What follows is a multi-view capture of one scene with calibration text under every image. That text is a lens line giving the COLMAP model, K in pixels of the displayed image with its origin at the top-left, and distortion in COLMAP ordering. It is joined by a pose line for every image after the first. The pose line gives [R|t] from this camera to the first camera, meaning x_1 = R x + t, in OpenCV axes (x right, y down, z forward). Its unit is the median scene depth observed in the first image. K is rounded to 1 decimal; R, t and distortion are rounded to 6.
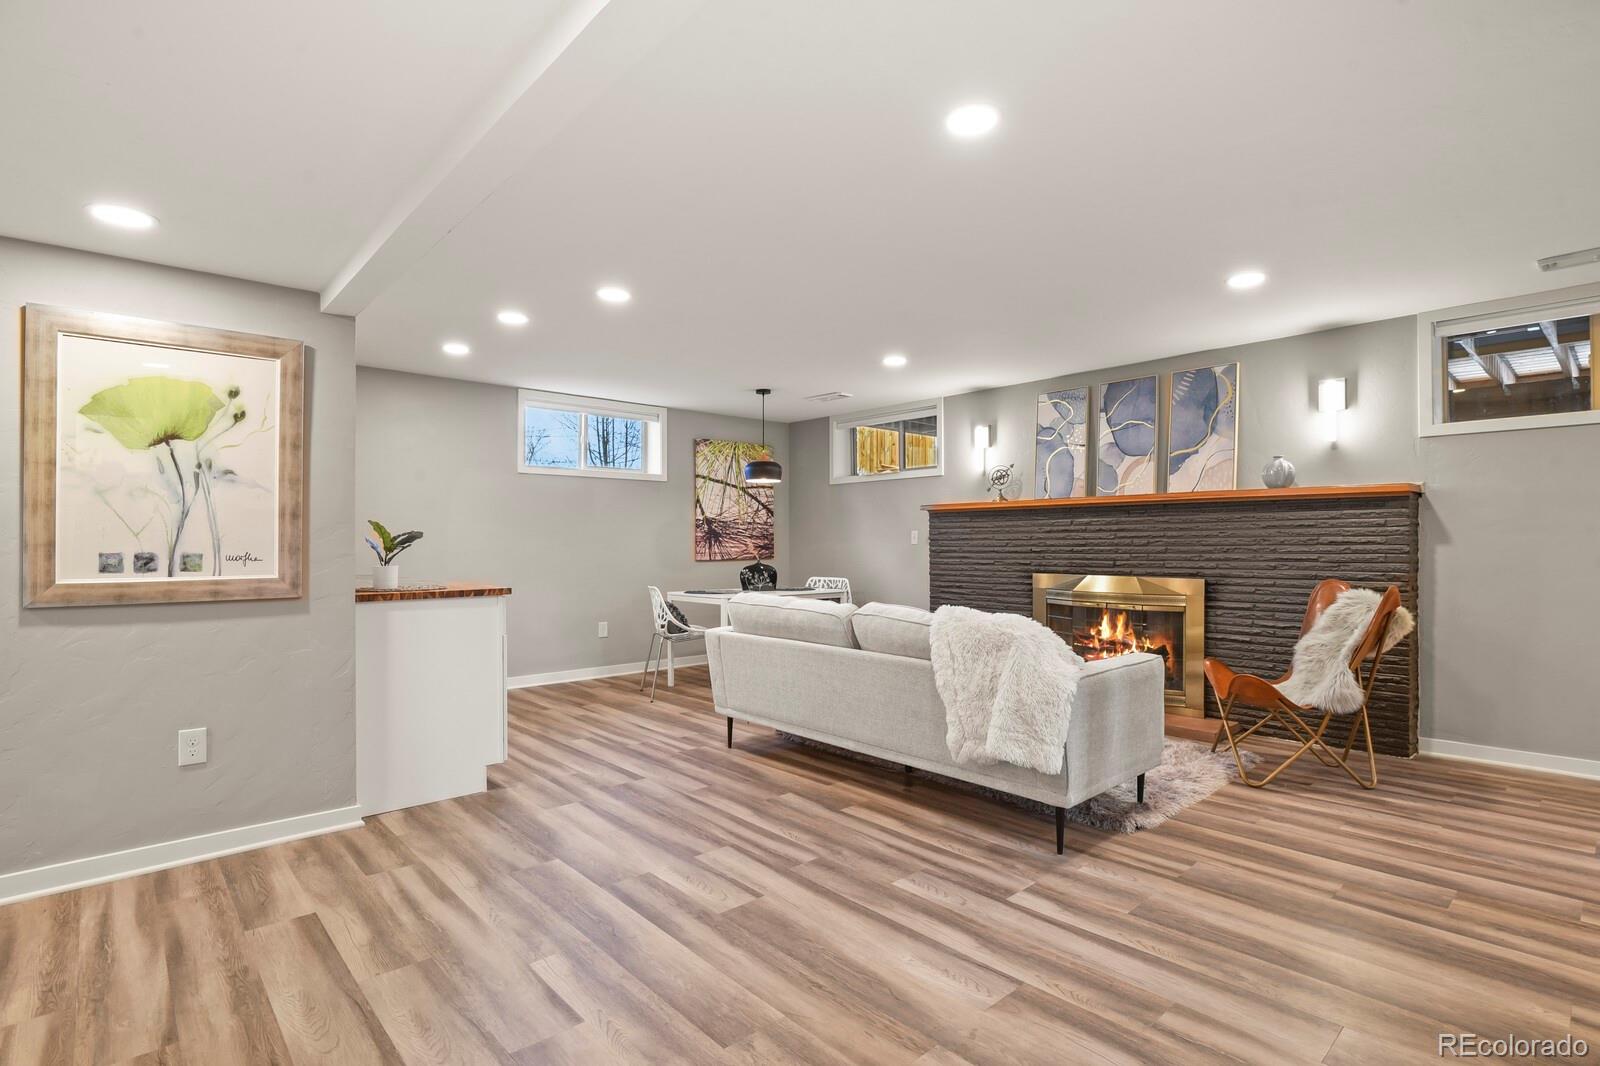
lens RADIAL K [[779.3, 0, 796.4], [0, 779.3, 541.5], [0, 0, 1]] dist [-0.011585, -0.003443]
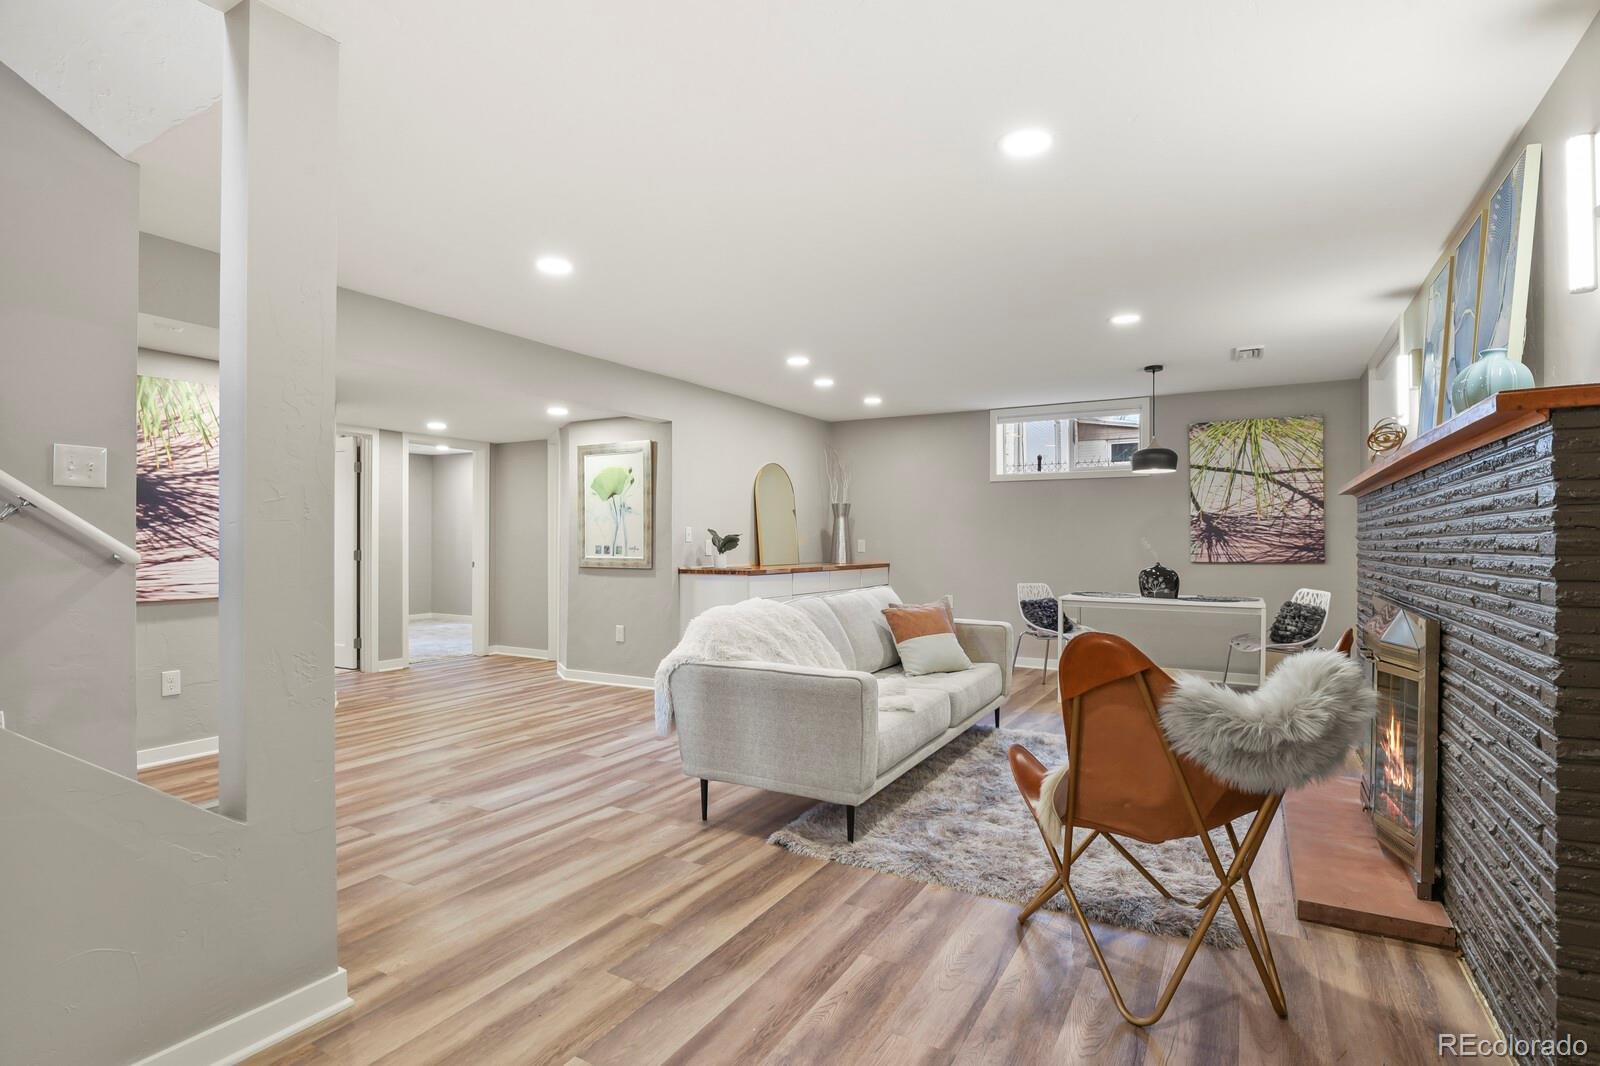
lens RADIAL K [[779.3, 0, 803.3], [0, 779.3, 537.6], [0, 0, 1]] dist [-0.011585, -0.003443]
pose [[0.313071, -0.001192, -0.949729, 1.431356], [0.000006, 0.999999, -0.001253, -0.005590], [0.949730, 0.000386, 0.313070, 0.769754]]
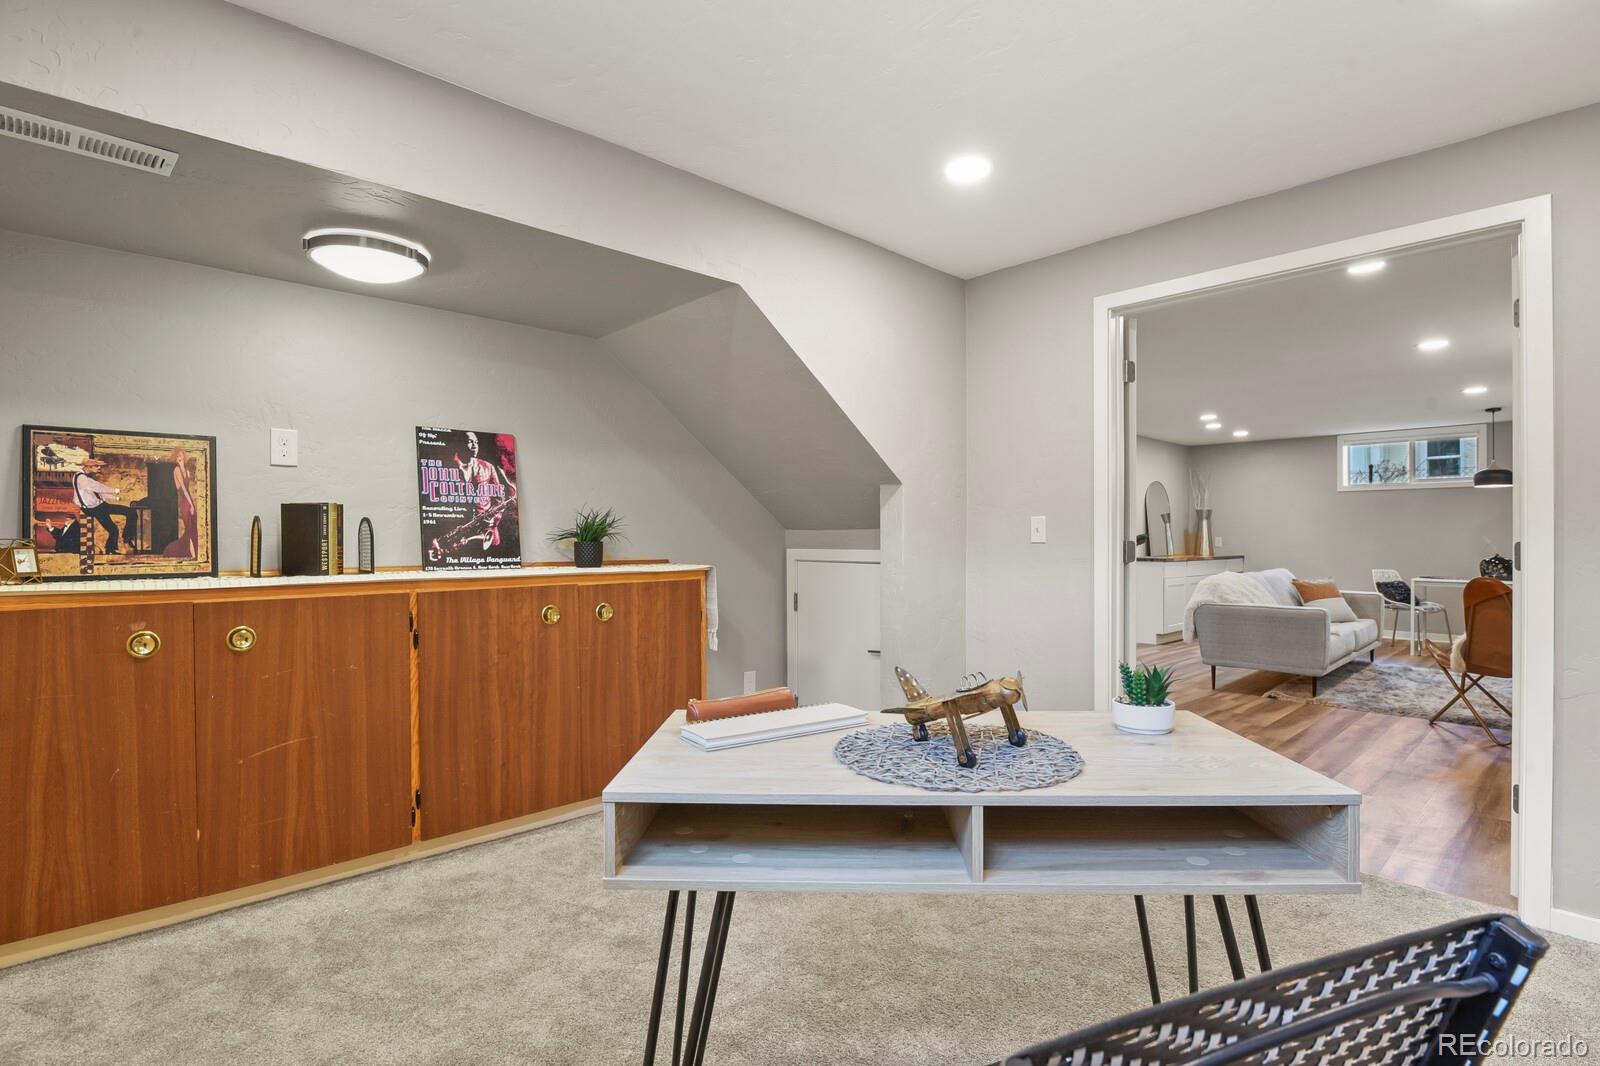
lens RADIAL K [[779.3, 0, 806.8], [0, 779.3, 537.5], [0, 0, 1]] dist [-0.011585, -0.003443]
pose [[0.033437, 0.001573, -0.999440, 2.348809], [0.002670, 0.999995, 0.001663, -0.011060], [0.999437, -0.002724, 0.033433, -0.161448]]
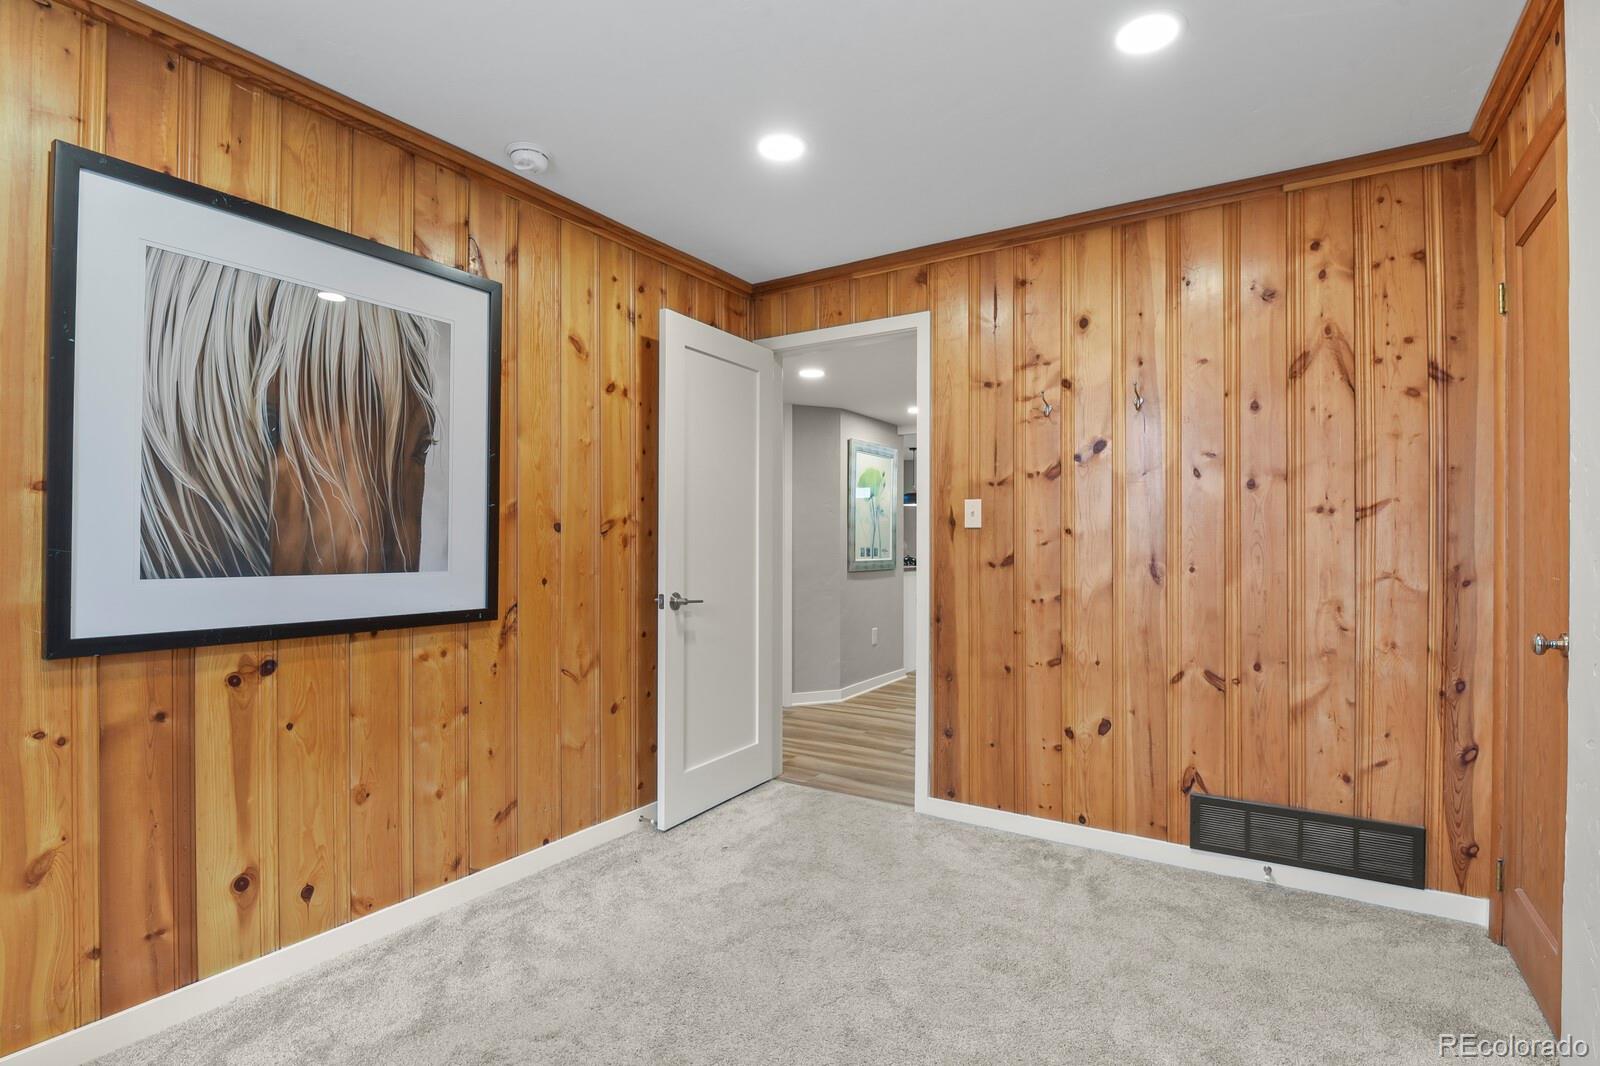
lens RADIAL K [[779.3, 0, 796.9], [0, 779.3, 539.6], [0, 0, 1]] dist [-0.011585, -0.003443]
pose [[0.962828, 0.002786, 0.270099, -1.528721], [-0.001084, 0.999979, -0.006450, 0.005853], [-0.270111, 0.005917, 0.962811, -1.022130]]
